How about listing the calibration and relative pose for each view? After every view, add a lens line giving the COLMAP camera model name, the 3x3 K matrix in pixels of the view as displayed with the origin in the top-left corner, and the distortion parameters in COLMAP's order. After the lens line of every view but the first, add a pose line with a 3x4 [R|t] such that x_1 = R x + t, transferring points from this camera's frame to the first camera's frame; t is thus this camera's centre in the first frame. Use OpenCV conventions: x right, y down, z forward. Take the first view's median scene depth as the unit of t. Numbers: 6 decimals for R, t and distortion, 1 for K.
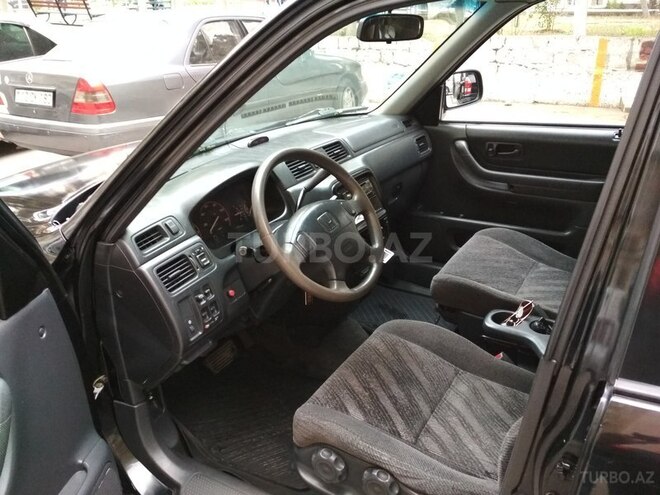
lens RADIAL K [[622.5, 0, 330.0], [0, 622.5, 247.5], [0, 0, 1]] dist [-0.005878, -0.008663]
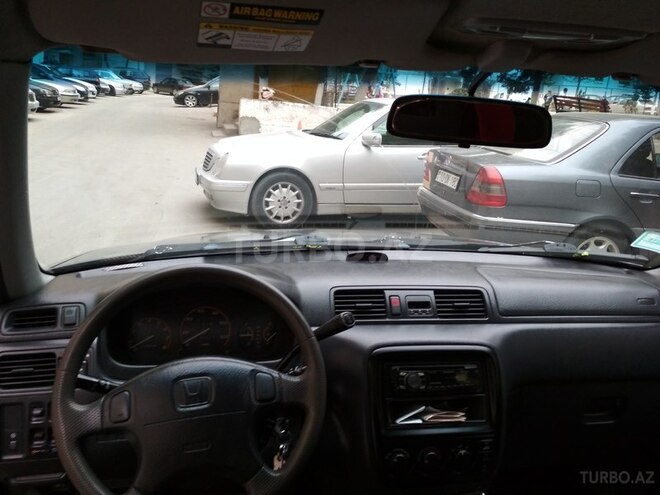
lens RADIAL K [[622.5, 0, 330.0], [0, 622.5, 247.5], [0, 0, 1]] dist [-0.005878, -0.008663]
pose [[0.687722, 0.233998, -0.687229, 0.137630], [-0.335437, 0.941944, -0.014949, -0.058475], [0.643833, 0.240803, 0.726287, 0.161081]]
